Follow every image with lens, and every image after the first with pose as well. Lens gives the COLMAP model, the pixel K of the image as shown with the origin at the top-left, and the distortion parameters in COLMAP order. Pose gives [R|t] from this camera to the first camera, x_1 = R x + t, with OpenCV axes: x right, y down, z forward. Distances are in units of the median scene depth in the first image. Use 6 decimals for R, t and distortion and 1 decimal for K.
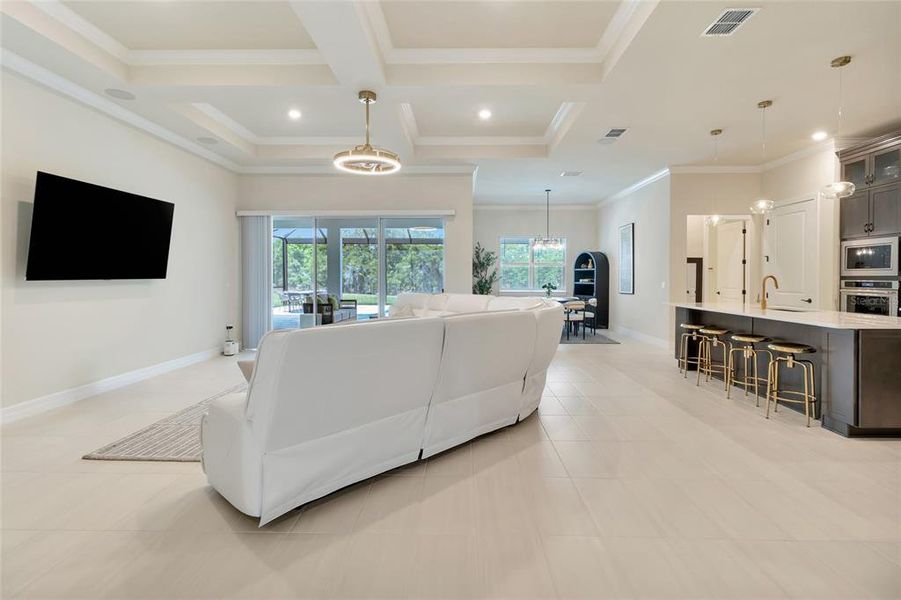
lens RADIAL K [[422.2, 0, 451.9], [0, 422.2, 276.3], [0, 0, 1]] dist [0.004430, 0.000116]
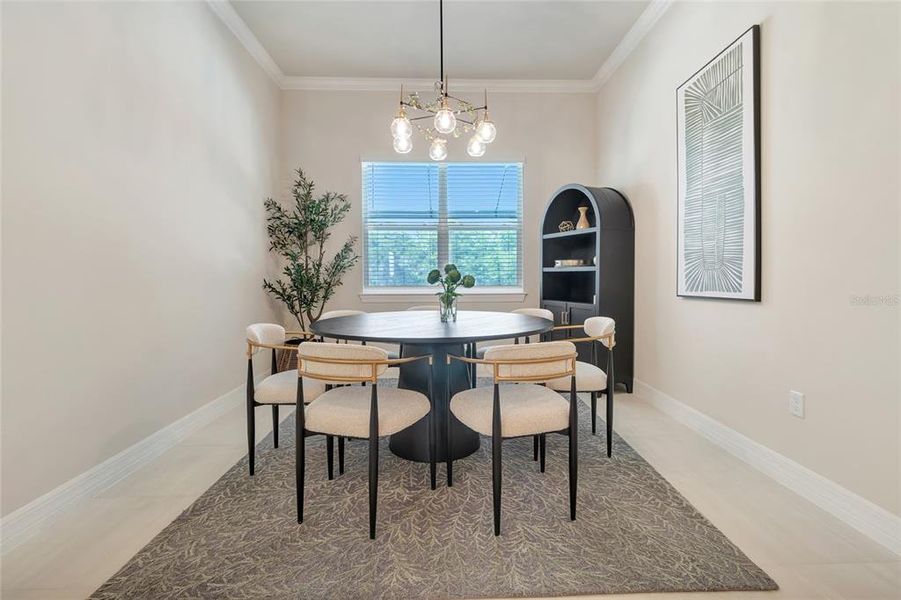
lens RADIAL K [[425.9, 0, 454.1], [0, 425.9, 276.1], [0, 0, 1]] dist [0.003087, 0.000316]
pose [[0.998481, -0.007683, 0.054568, 0.229760], [0.007458, 0.999963, 0.004324, 0.023898], [-0.054599, -0.003911, 0.998501, 0.751184]]
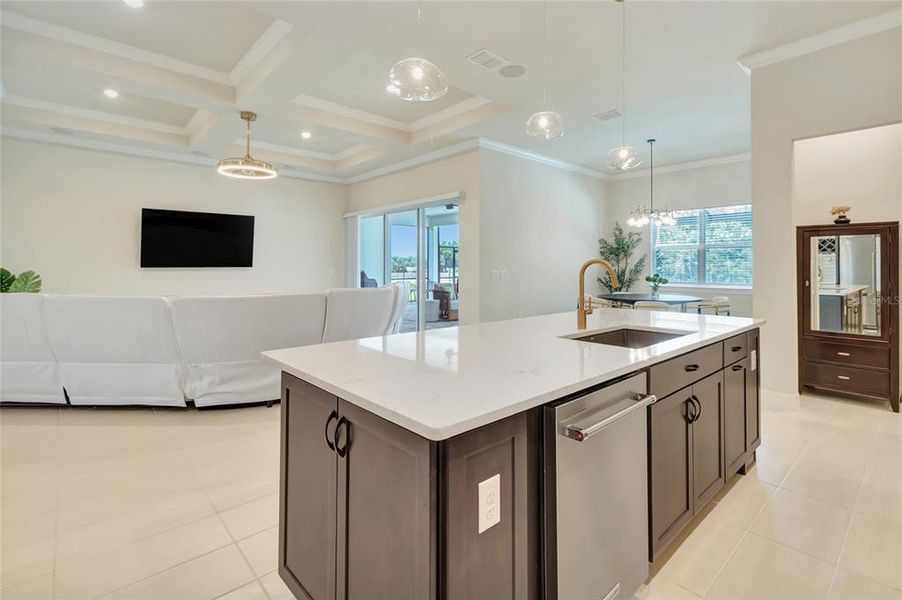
lens RADIAL K [[422.2, 0, 449.0], [0, 422.2, 258.1], [0, 0, 1]] dist [0.002748, 0.000189]
pose [[0.686028, -0.015872, -0.727402, 0.528636], [0.002227, 0.999803, -0.019716, 0.003030], [0.727572, 0.011906, 0.685928, 0.294992]]
